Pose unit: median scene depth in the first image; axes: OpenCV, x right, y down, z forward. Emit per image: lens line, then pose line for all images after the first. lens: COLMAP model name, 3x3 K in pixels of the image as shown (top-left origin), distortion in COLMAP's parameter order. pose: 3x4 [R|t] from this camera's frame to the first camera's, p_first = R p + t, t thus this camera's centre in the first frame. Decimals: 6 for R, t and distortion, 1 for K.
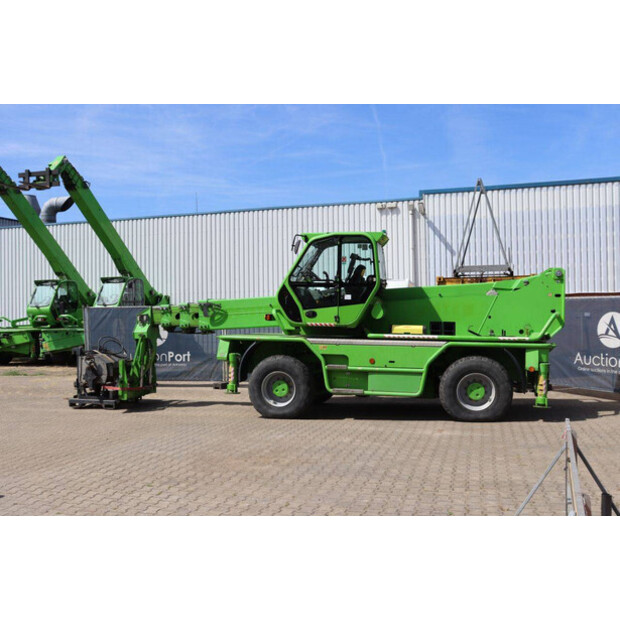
lens RADIAL K [[662.0, 0, 302.1], [0, 662.0, 316.5], [0, 0, 1]] dist [-0.070366, 0.038014]
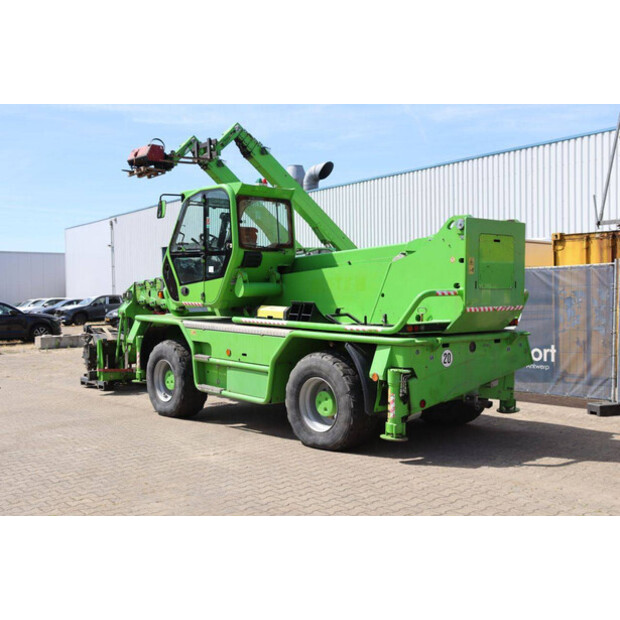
lens RADIAL K [[761.4, 0, 310.0], [0, 761.4, 310.0], [0, 0, 1]] dist [-0.022236, -0.002307]
pose [[0.823033, 0.019126, -0.567671, 0.663828], [-0.009315, 0.999753, 0.020178, -0.000644], [0.567917, -0.011319, 0.823008, 0.316794]]
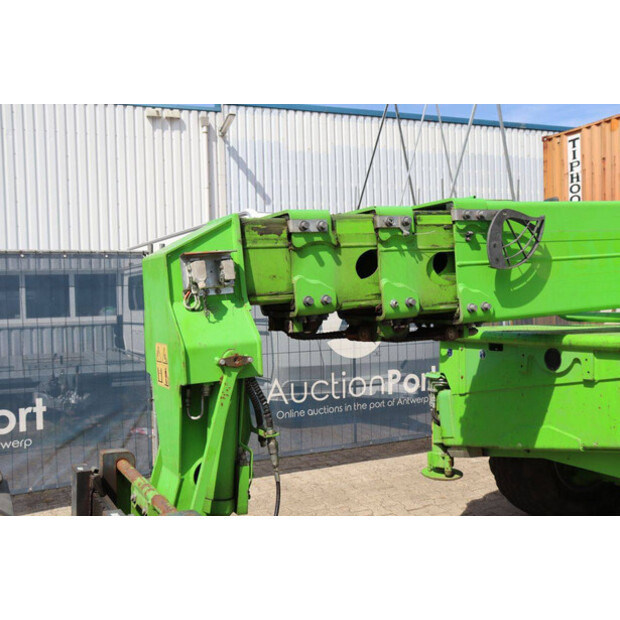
lens RADIAL K [[686.0, 0, 311.4], [0, 686.0, 331.6], [0, 0, 1]] dist [-0.128358, 0.299979]
pose [[0.755633, -0.041352, 0.653688, -0.406122], [0.016500, 0.998890, 0.044117, 0.013485], [-0.654787, -0.022550, 0.755477, 0.967667]]
